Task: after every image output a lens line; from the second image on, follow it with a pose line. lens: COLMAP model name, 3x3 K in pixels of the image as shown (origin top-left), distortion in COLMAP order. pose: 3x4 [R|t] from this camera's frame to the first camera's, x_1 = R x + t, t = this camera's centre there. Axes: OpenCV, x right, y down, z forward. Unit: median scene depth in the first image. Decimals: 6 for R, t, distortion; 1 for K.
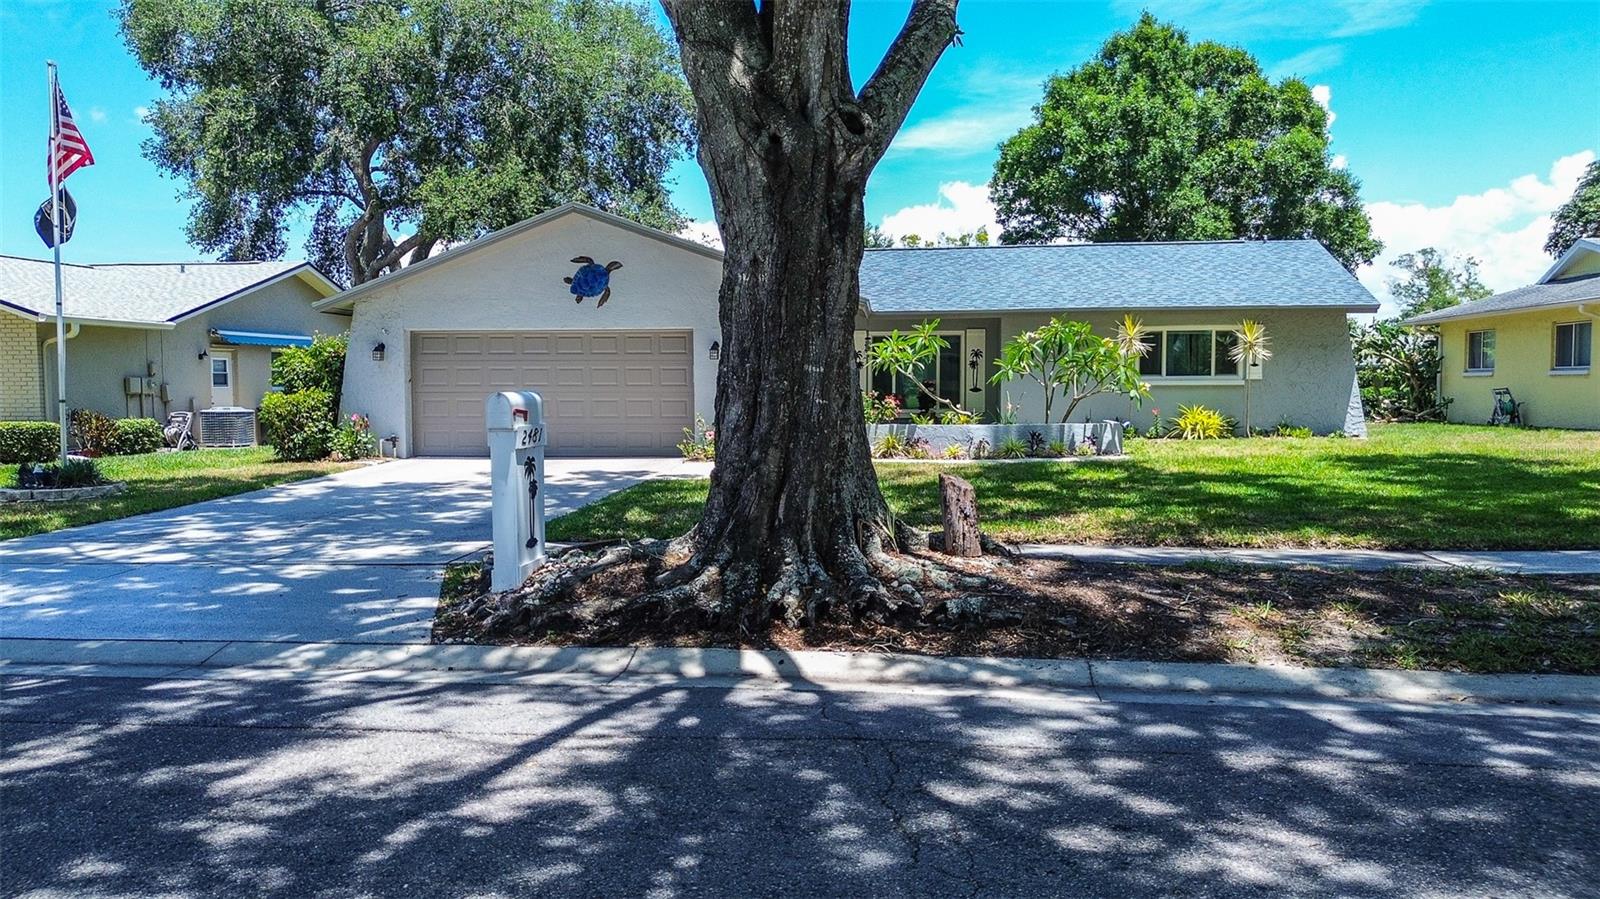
lens RADIAL K [[1140.9, 0, 800.2], [0, 1140.9, 418.2], [0, 0, 1]] dist [0.035802, -0.000168]
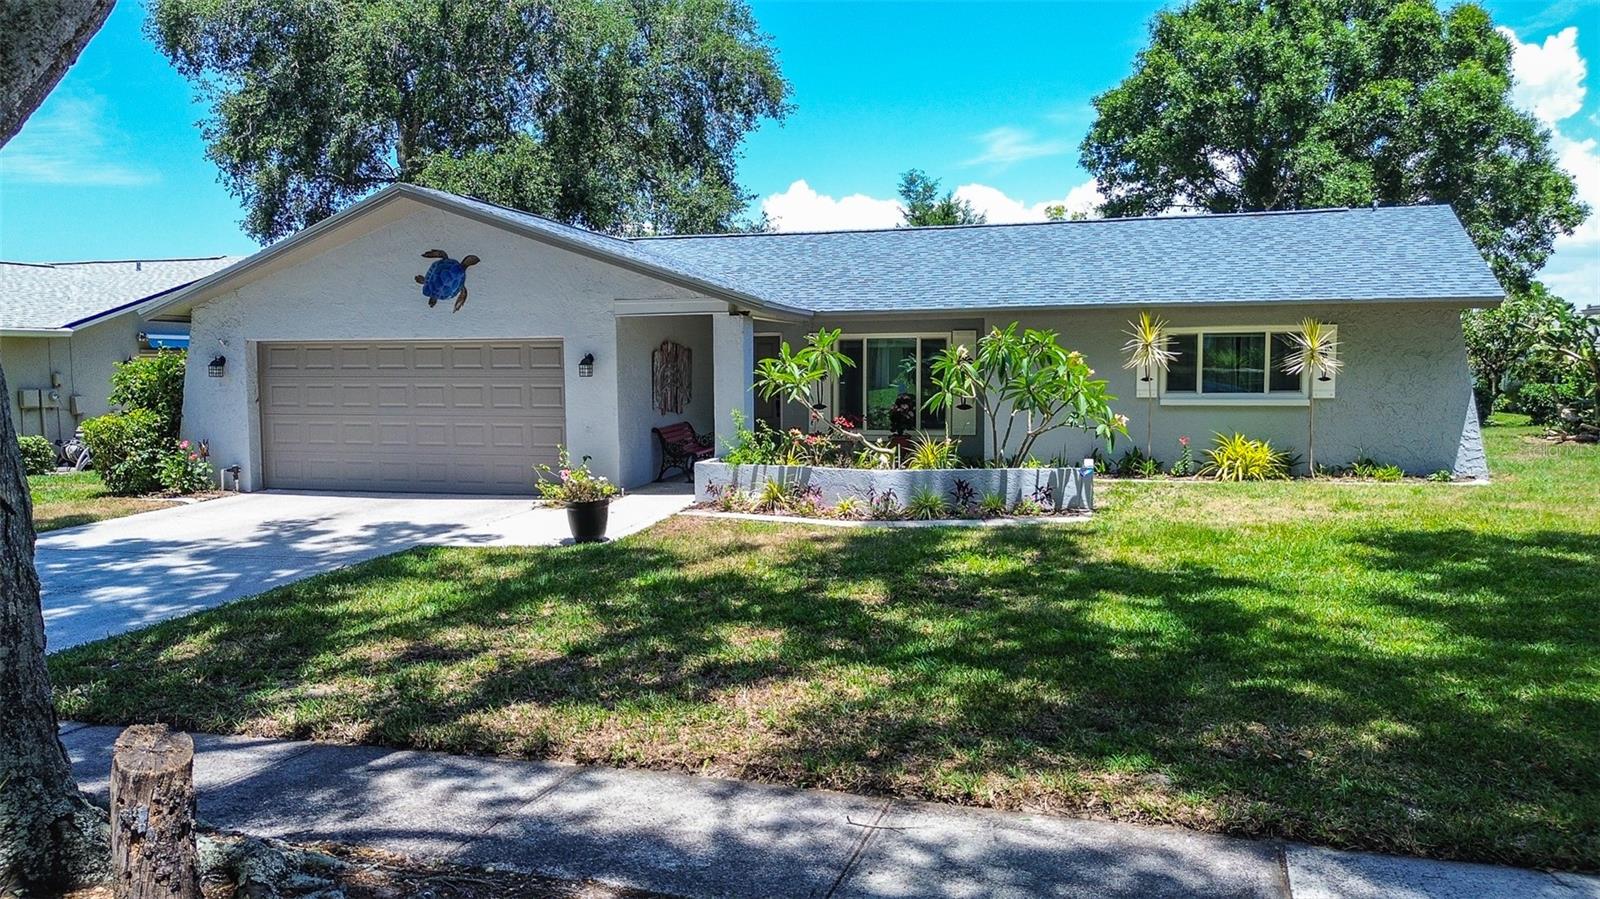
lens RADIAL K [[1137.6, 0, 800.0], [0, 1137.6, 449.5], [0, 0, 1]] dist [0.014173, 0.001551]
pose [[0.986582, 0.010769, -0.162910, 0.177097], [-0.002800, 0.998792, 0.049068, -0.035223], [0.163241, -0.047954, 0.985420, 0.208206]]
